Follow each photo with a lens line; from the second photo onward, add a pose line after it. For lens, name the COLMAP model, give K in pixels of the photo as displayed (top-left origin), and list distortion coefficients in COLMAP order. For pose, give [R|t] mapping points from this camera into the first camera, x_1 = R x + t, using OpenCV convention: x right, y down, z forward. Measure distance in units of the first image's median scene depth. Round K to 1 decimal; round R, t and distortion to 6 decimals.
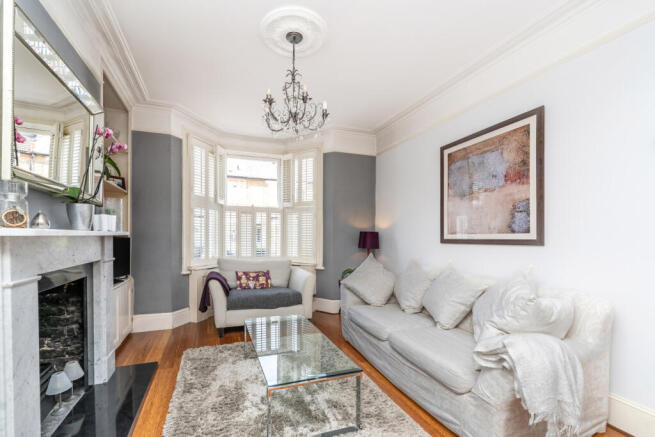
lens RADIAL K [[272.8, 0, 301.3], [0, 272.8, 245.4], [0, 0, 1]] dist [0.000677, -0.000069]
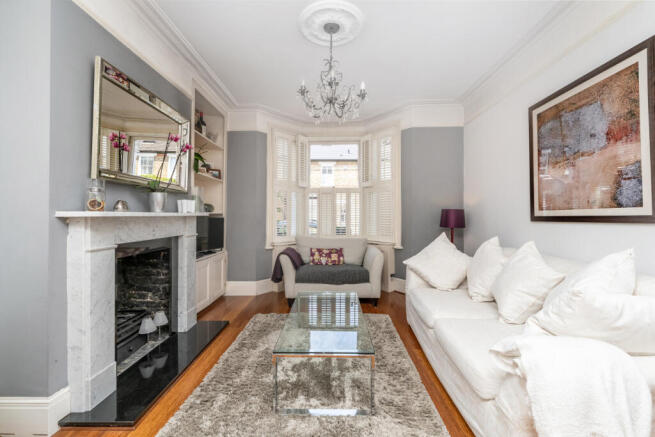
lens RADIAL K [[264.5, 0, 327.5], [0, 264.5, 218.5], [0, 0, 1]] dist [-0.000372, 0.000054]
pose [[0.942726, -0.007432, -0.333485, 0.254091], [-0.000573, 0.999714, -0.023899, 0.003618], [0.333567, 0.022721, 0.942453, 0.036771]]
